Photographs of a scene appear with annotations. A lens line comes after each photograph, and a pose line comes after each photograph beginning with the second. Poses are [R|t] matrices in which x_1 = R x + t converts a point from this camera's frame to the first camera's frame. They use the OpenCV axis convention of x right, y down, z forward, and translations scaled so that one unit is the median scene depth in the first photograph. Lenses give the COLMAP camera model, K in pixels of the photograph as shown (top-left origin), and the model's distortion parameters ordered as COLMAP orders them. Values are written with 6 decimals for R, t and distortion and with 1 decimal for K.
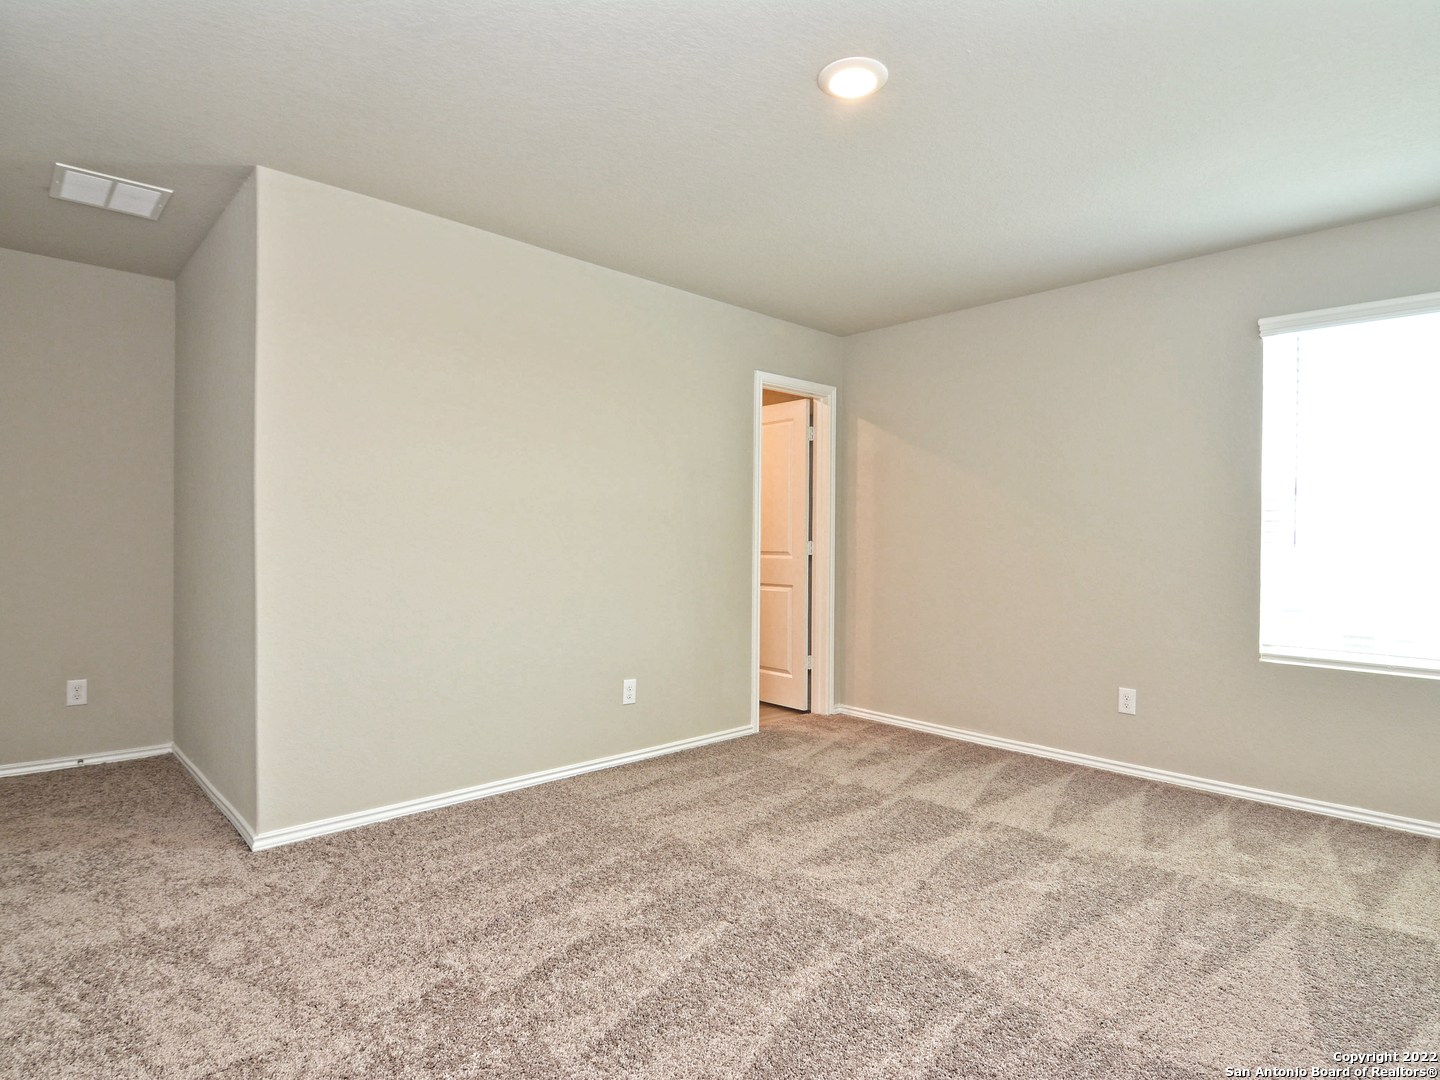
lens RADIAL K [[794.5, 0, 720.0], [0, 794.5, 540.0], [0, 0, 1]] dist [-0.000935, -0.000278]
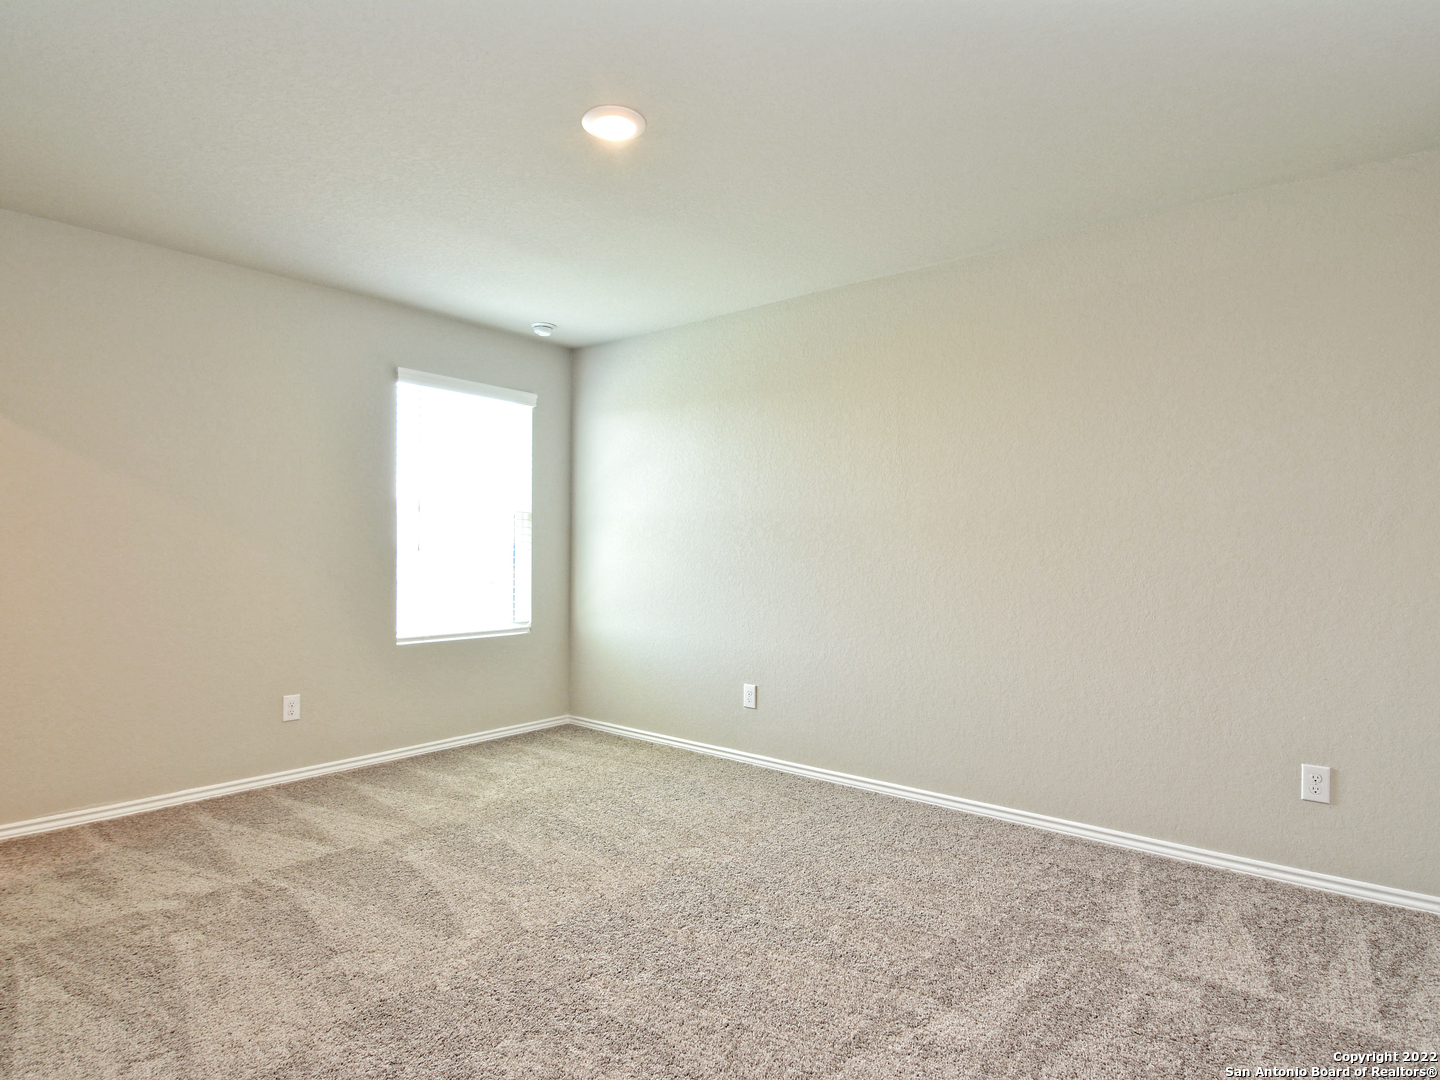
lens RADIAL K [[803.3, 0, 720.0], [0, 803.3, 540.0], [0, 0, 1]] dist [-0.002093, -0.000212]
pose [[-0.097536, 0.000226, 0.995232, -0.597702], [-0.001184, 0.999999, -0.000344, -0.008660], [-0.995231, -0.001212, -0.097535, 0.622913]]
